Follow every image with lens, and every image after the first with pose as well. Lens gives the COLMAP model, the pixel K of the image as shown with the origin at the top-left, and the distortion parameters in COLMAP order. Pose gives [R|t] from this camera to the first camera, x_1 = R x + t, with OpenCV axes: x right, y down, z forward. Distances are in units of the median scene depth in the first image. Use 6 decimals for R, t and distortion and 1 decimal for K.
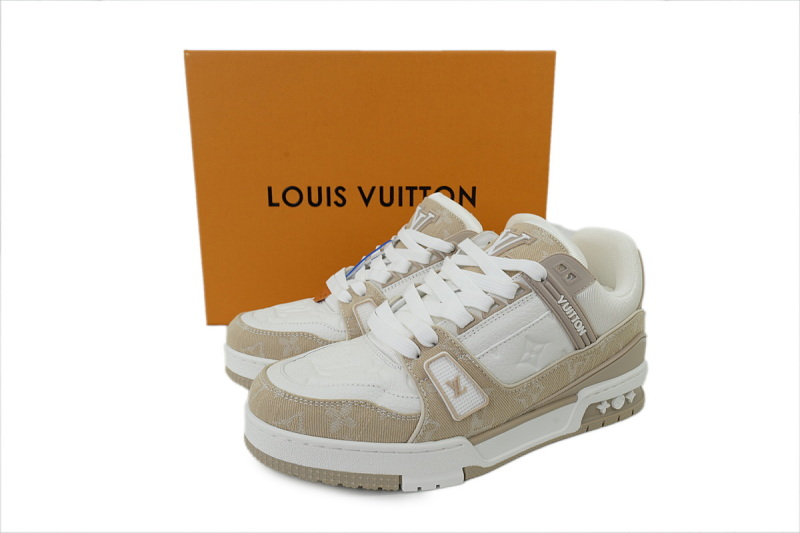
lens RADIAL K [[524.1, 0, 400.0], [0, 524.1, 266.5], [0, 0, 1]] dist [0.000282, -0.000016]
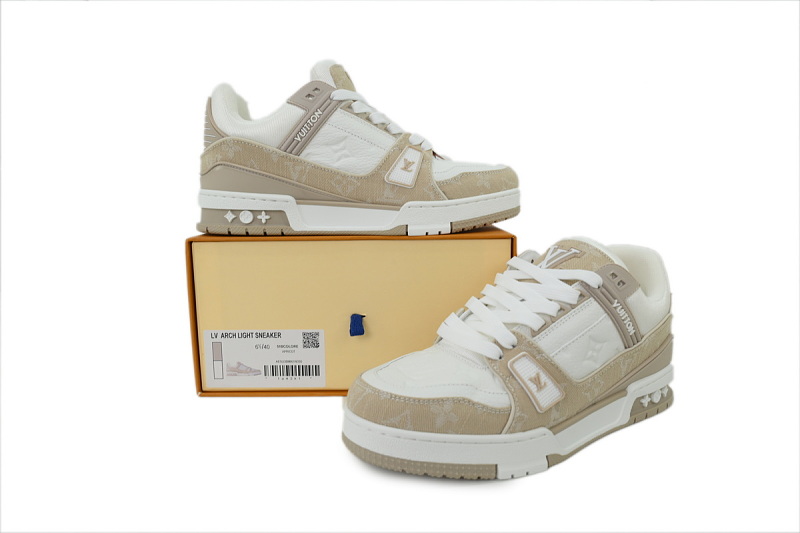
lens RADIAL K [[524.1, 0, 400.0], [0, 524.1, 266.5], [0, 0, 1]] dist [0.000282, -0.000016]
pose [[0.995535, -0.029040, 0.089818, -0.274010], [0.035142, 0.997126, -0.067115, 0.044664], [-0.087611, 0.069972, 0.993694, -0.109679]]
